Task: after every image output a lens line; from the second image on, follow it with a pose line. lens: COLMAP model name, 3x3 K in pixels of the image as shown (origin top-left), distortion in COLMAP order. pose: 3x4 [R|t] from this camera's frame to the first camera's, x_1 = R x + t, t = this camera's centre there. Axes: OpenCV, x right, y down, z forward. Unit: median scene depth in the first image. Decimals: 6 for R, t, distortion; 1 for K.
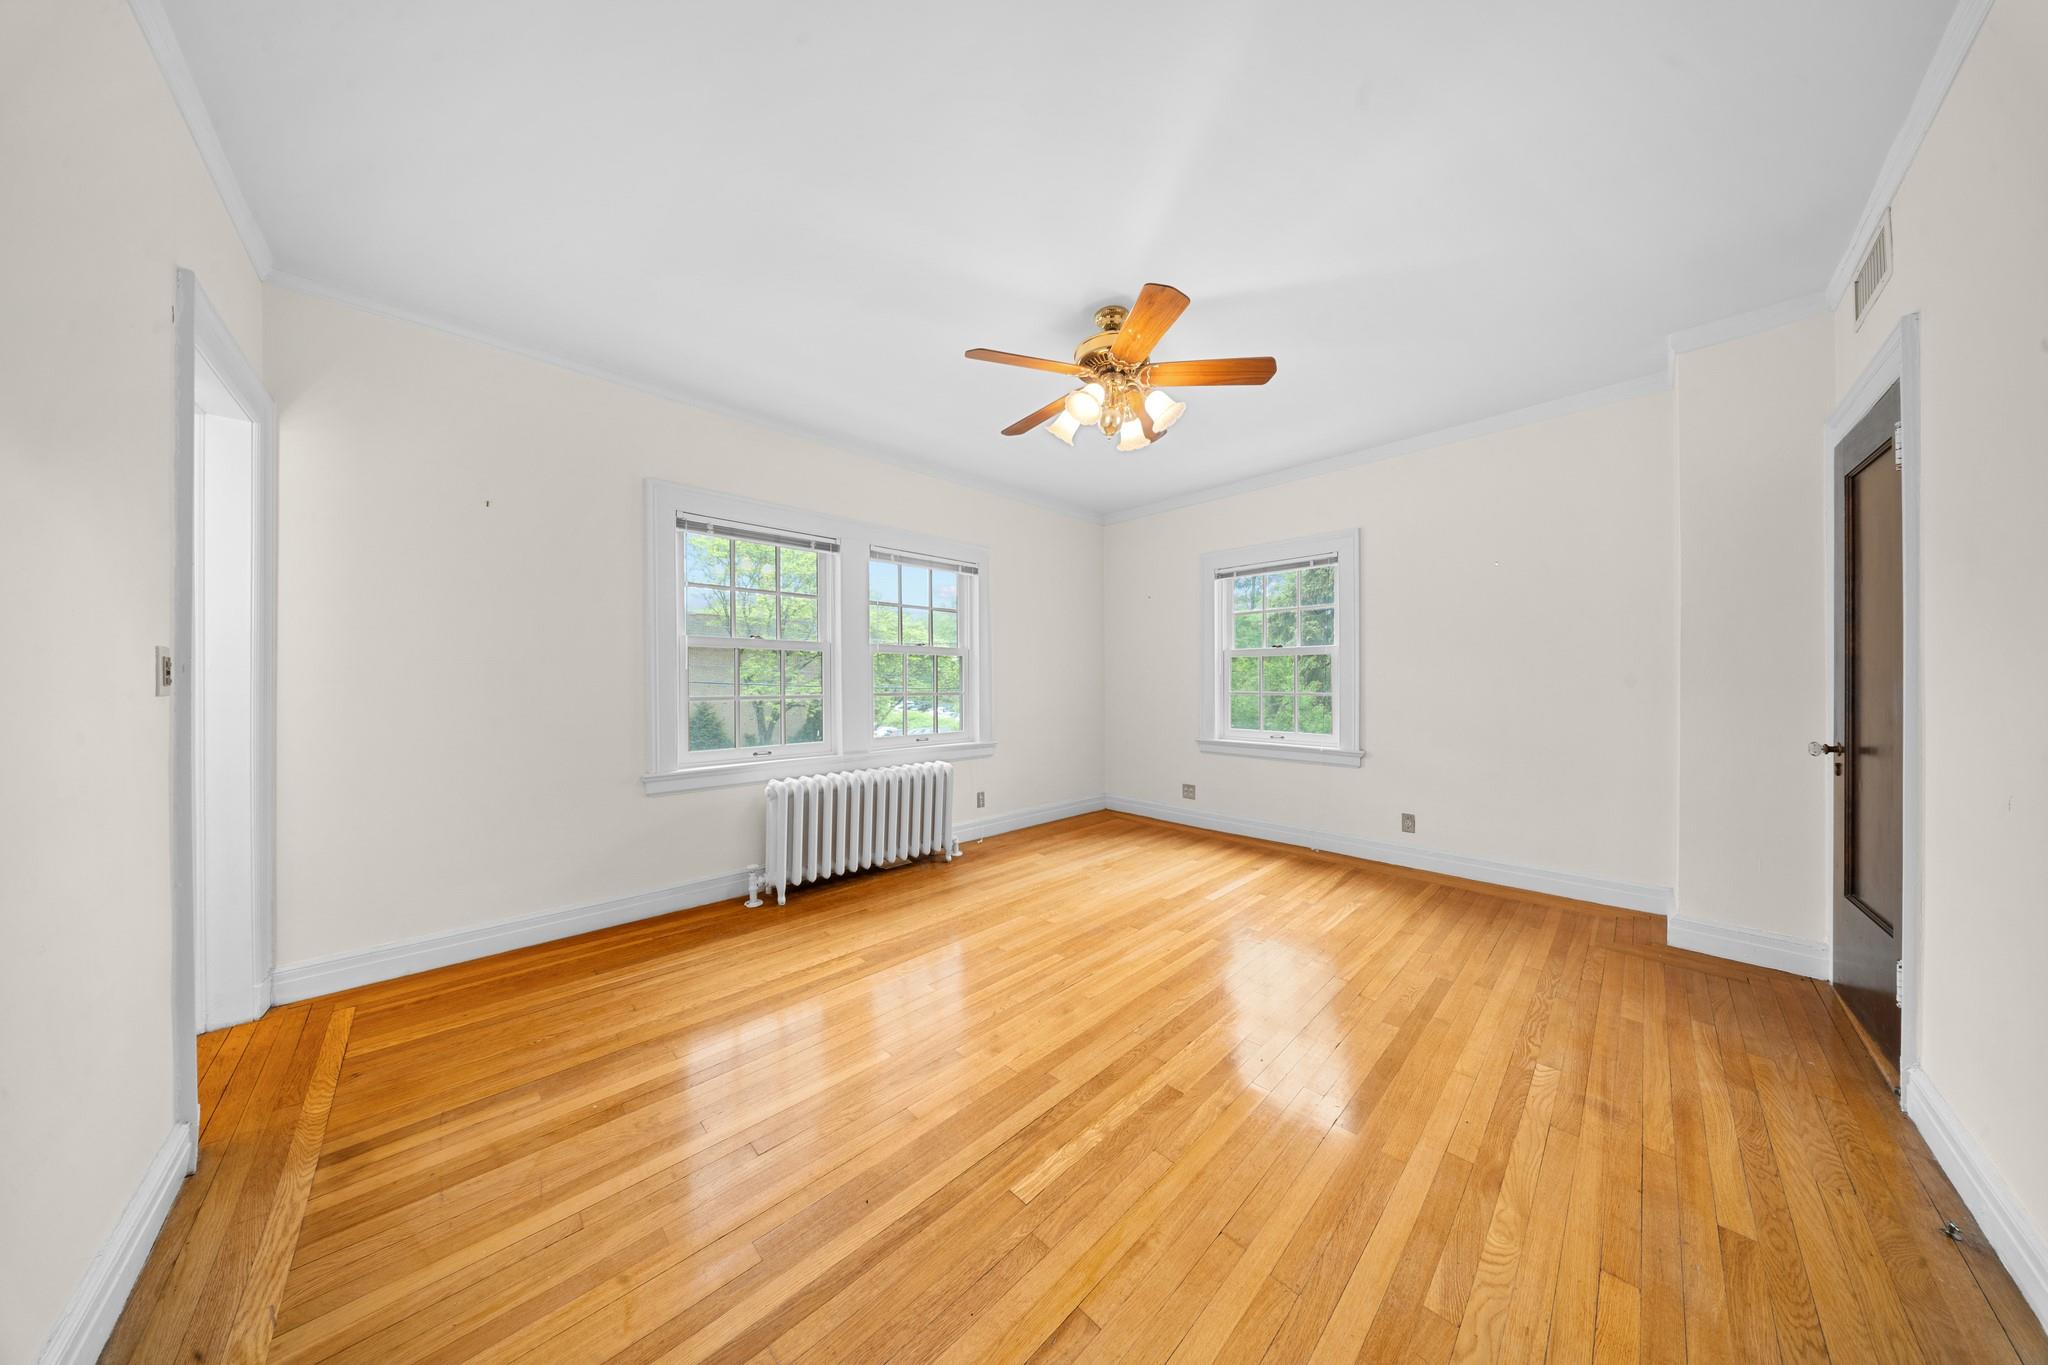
lens RADIAL K [[604.9, 0, 1034.8], [0, 604.9, 686.9], [0, 0, 1]] dist [0.000039, -0.000181]
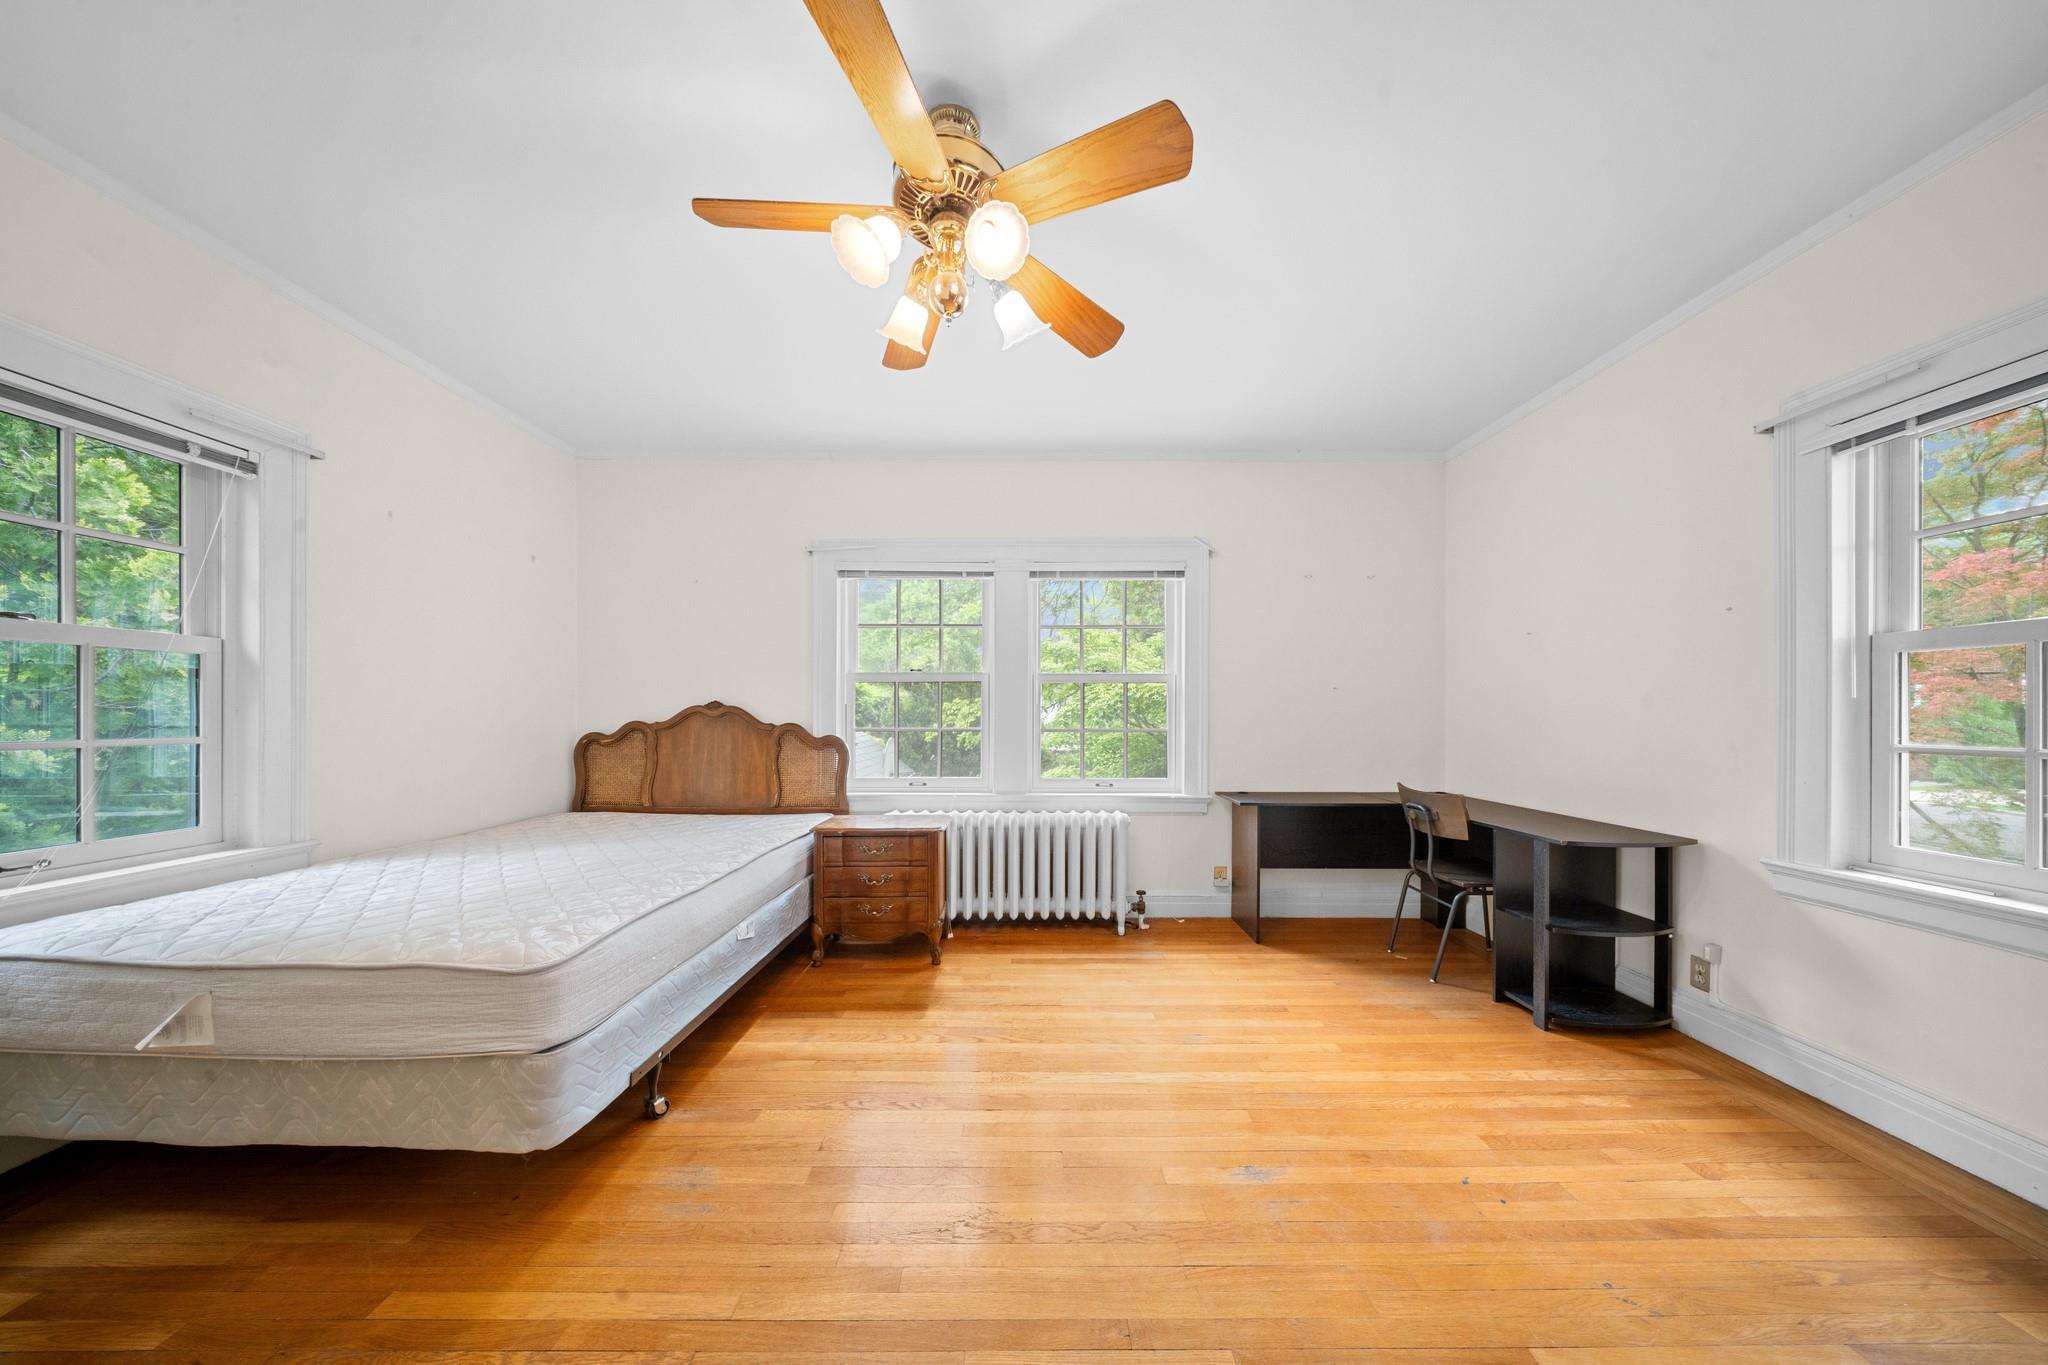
lens RADIAL K [[602.3, 0, 1025.4], [0, 602.3, 719.3], [0, 0, 1]] dist [-0.000162, -0.000036]
pose [[0.705761, 0.000746, -0.708449, 0.361392], [-0.002333, 0.999996, -0.001271, 0.000102], [0.708446, 0.002550, 0.705761, 0.370128]]
